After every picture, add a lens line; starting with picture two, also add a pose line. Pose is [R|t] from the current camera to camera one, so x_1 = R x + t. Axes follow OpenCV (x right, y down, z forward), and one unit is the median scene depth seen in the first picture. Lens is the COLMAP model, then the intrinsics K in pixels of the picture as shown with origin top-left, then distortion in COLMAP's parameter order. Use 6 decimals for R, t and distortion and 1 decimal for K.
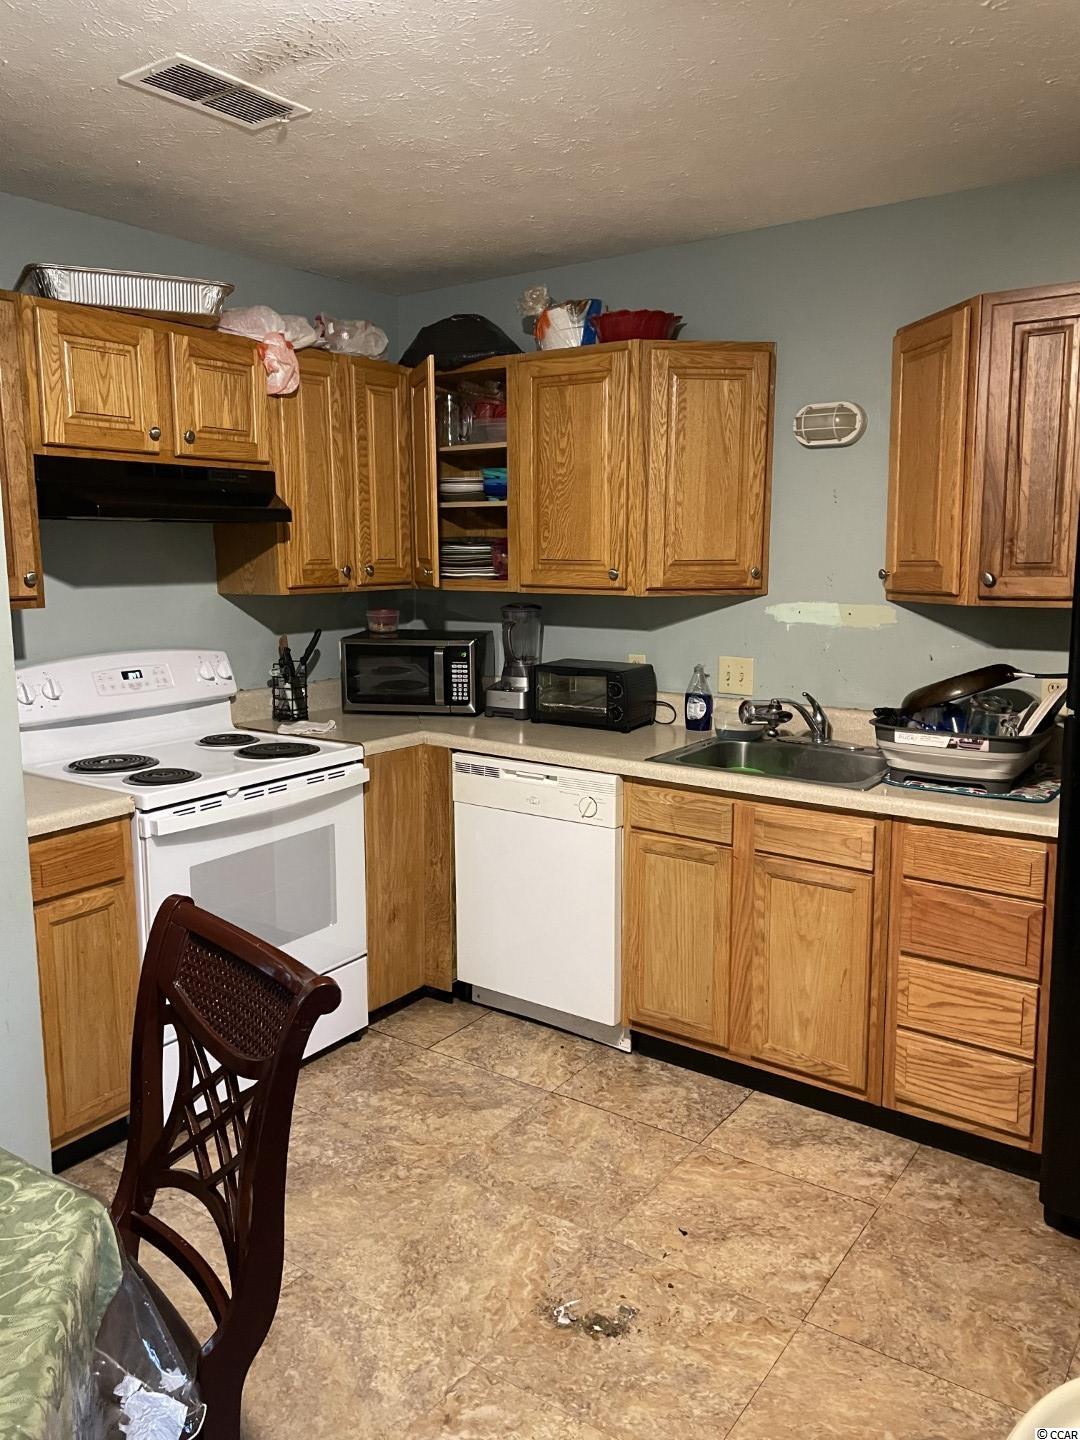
lens RADIAL K [[1107.7, 0, 538.1], [0, 1107.7, 710.8], [0, 0, 1]] dist [0.081864, -0.049632]
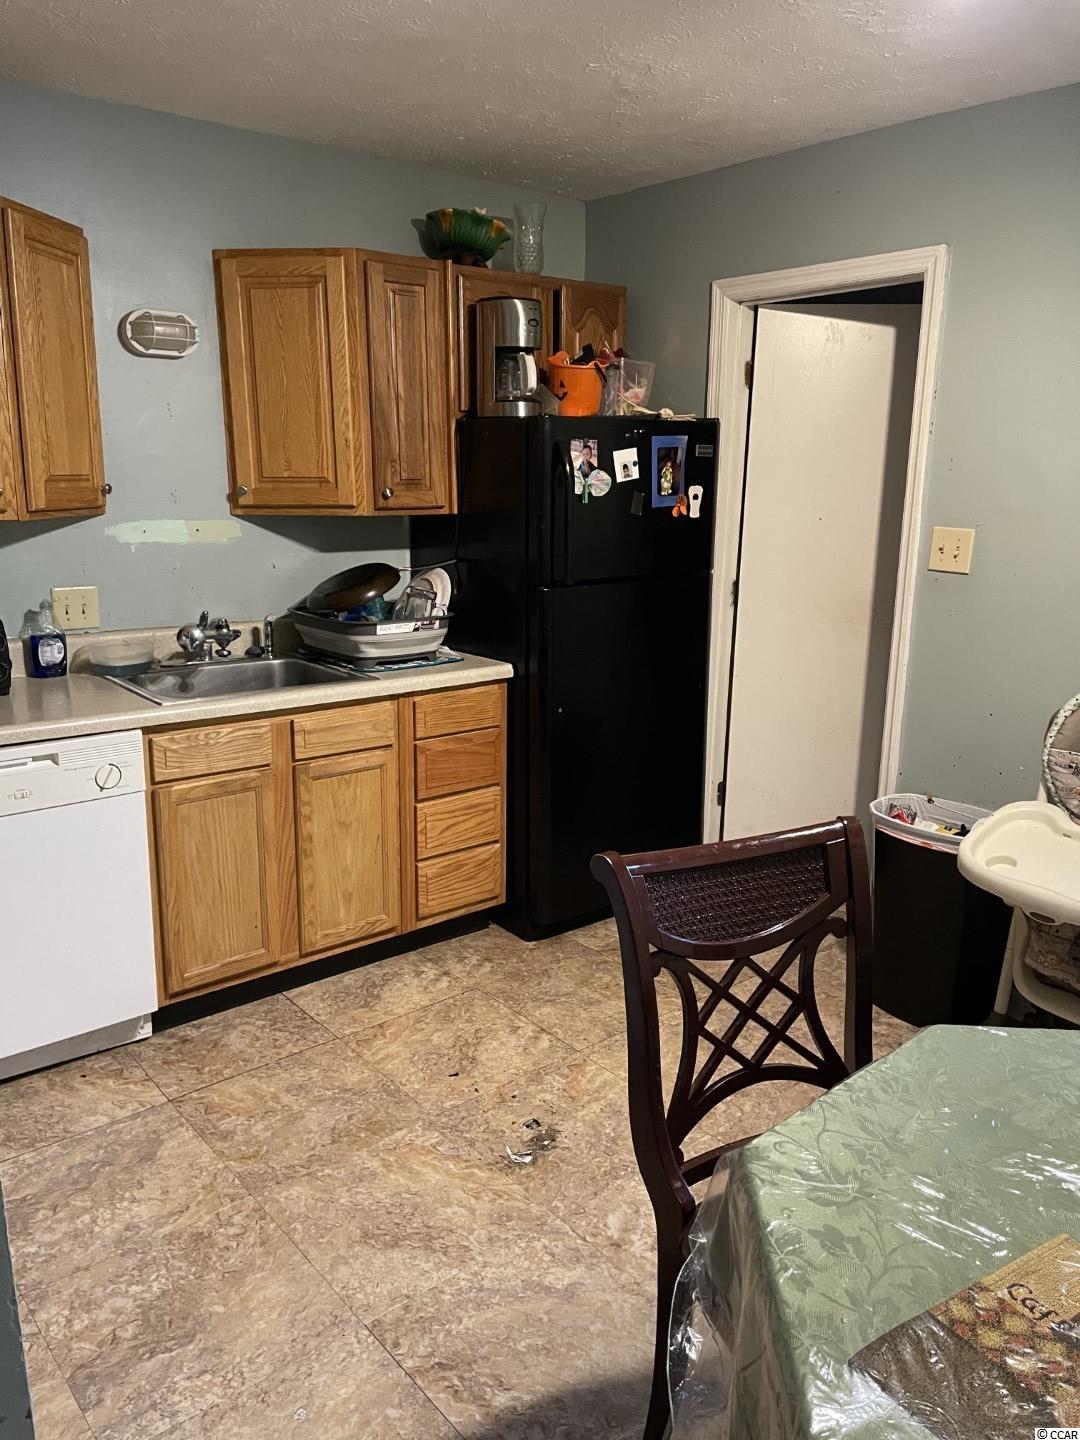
lens RADIAL K [[1107.7, 0, 538.8], [0, 1107.7, 720.6], [0, 0, 1]] dist [0.081864, -0.049632]
pose [[0.255693, -0.211566, 0.943325, -0.737556], [0.135288, 0.973990, 0.181773, -0.070947], [-0.957245, 0.081143, 0.277664, 0.504056]]
